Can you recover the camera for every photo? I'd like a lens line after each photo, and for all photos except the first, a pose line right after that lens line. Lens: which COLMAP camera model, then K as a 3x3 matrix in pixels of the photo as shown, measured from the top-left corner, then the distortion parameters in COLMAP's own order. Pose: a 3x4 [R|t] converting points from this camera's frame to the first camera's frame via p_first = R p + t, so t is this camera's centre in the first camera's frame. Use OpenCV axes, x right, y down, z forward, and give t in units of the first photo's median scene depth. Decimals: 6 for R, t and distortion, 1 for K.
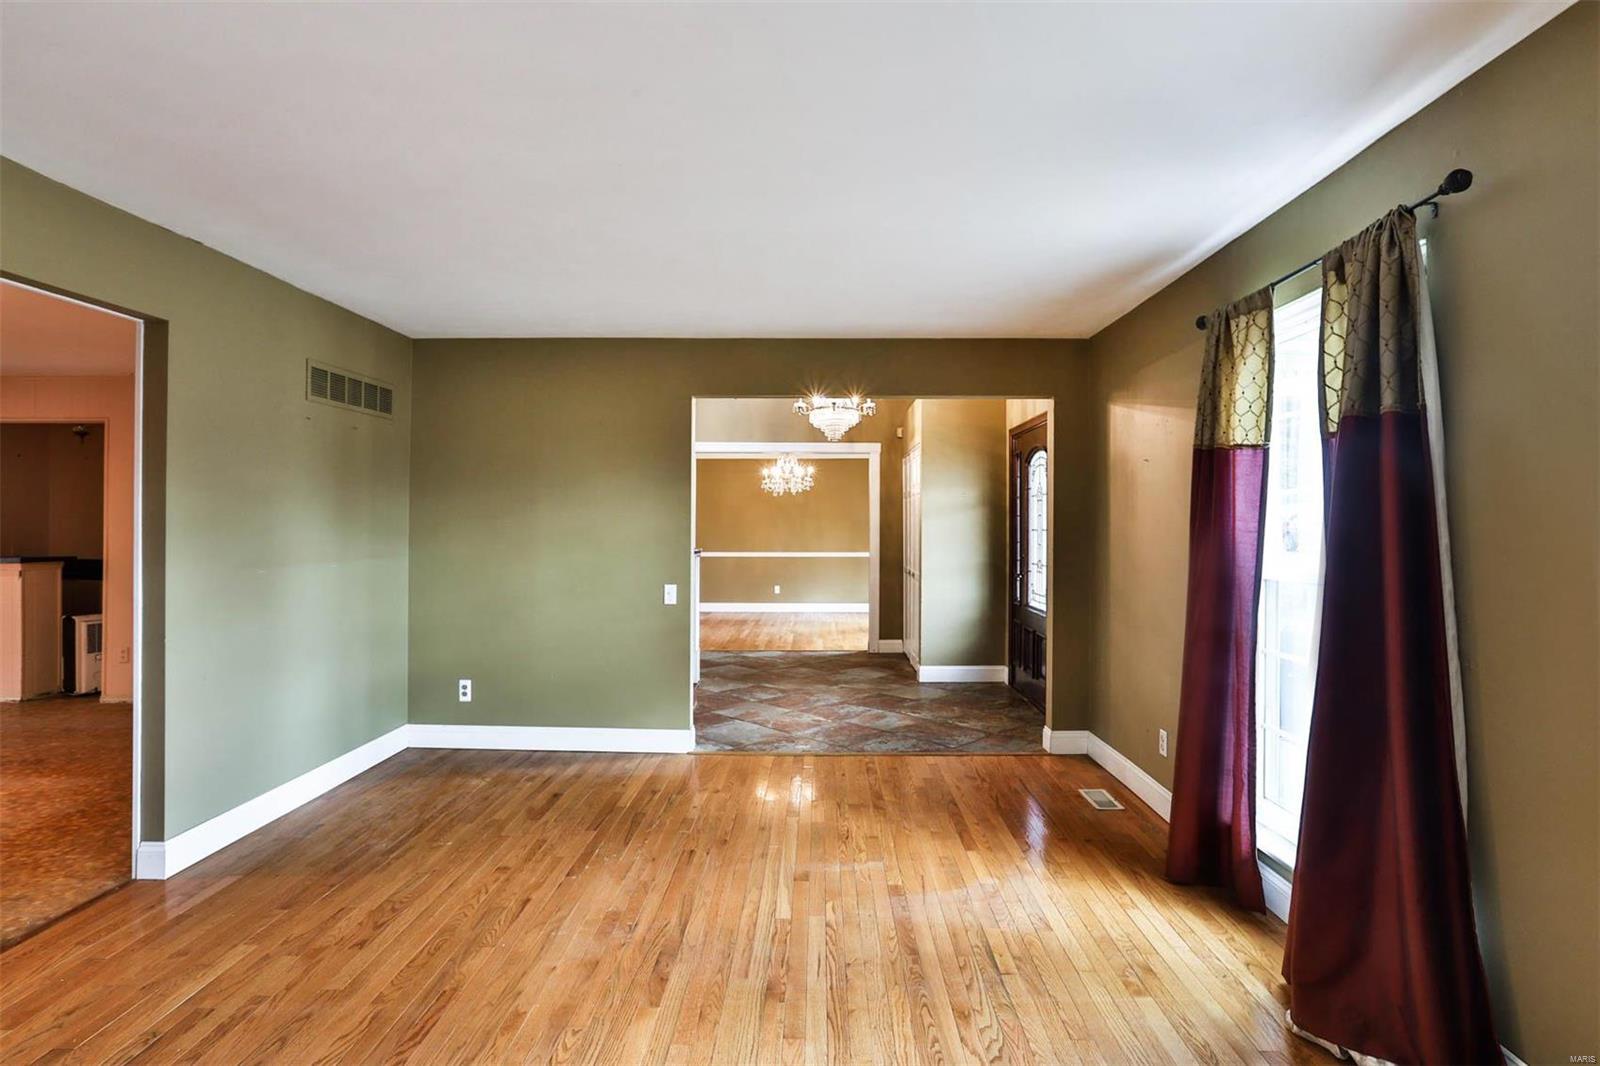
lens RADIAL K [[825.5, 0, 857.3], [0, 825.5, 522.2], [0, 0, 1]] dist [-0.046227, 0.025710]
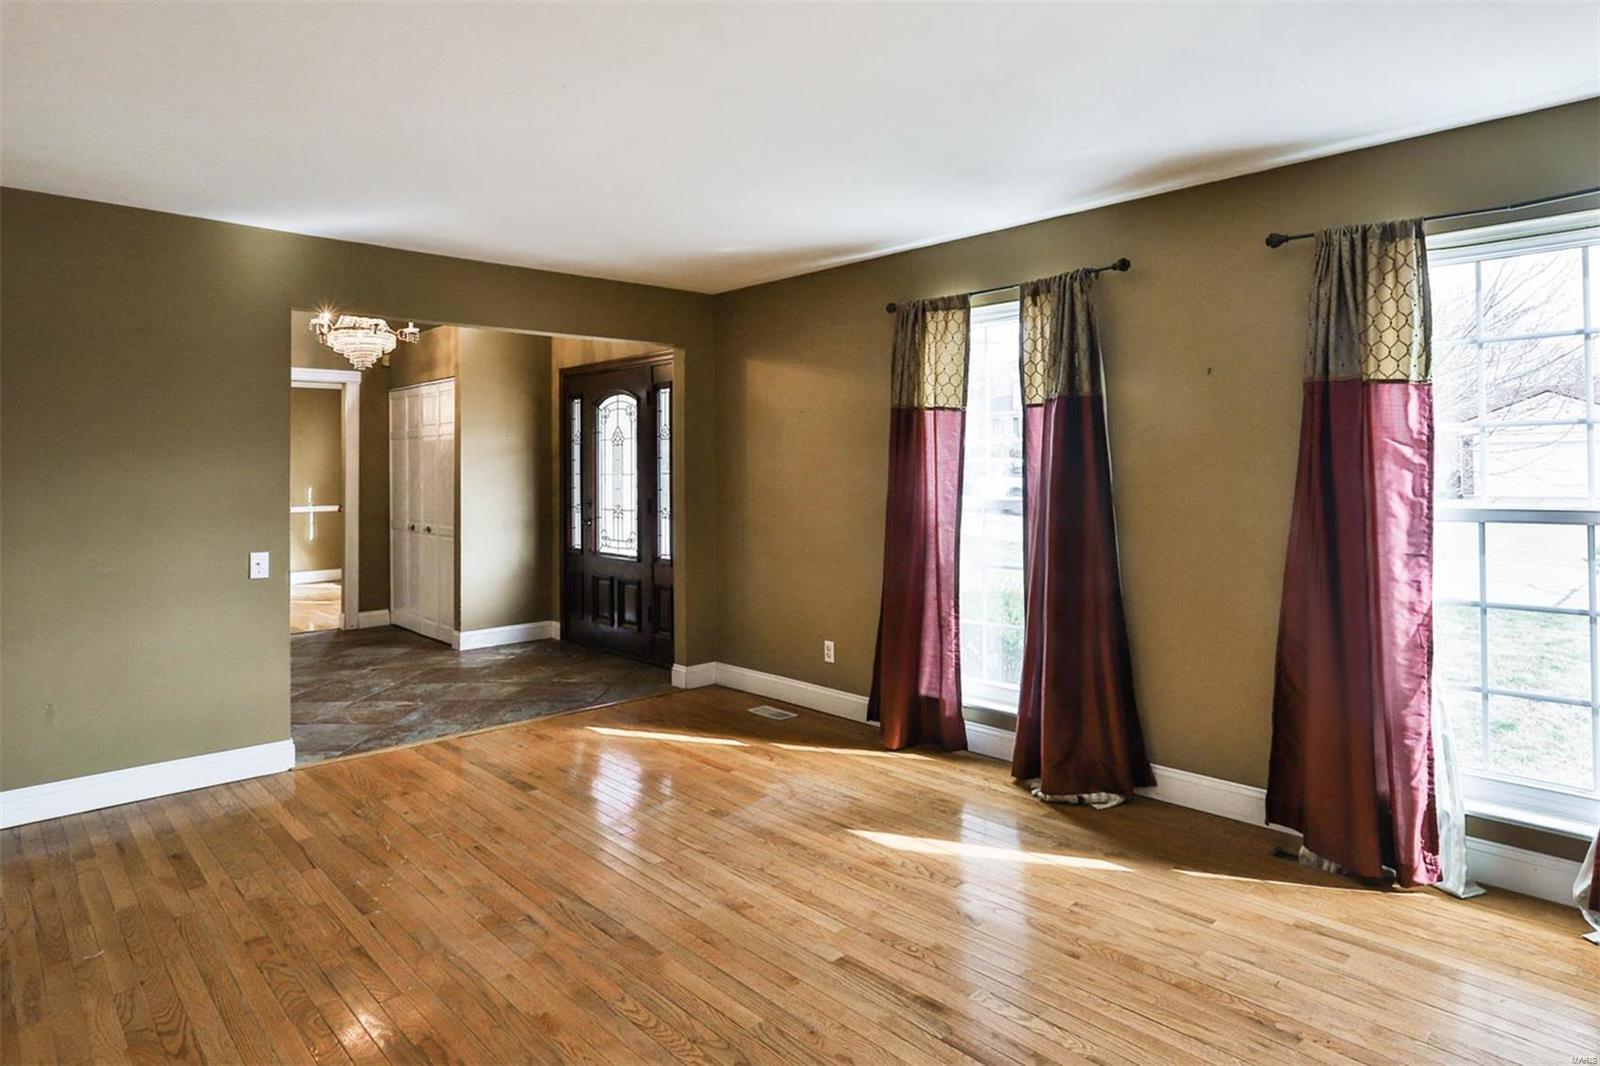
lens RADIAL K [[887.8, 0, 906.5], [0, 887.8, 461.8], [0, 0, 1]] dist [-0.018219, 0.017413]
pose [[0.700644, -0.002383, 0.713507, -0.565182], [0.005931, 0.999979, -0.002485, -0.001381], [-0.713486, 0.005973, 0.700644, 0.016764]]
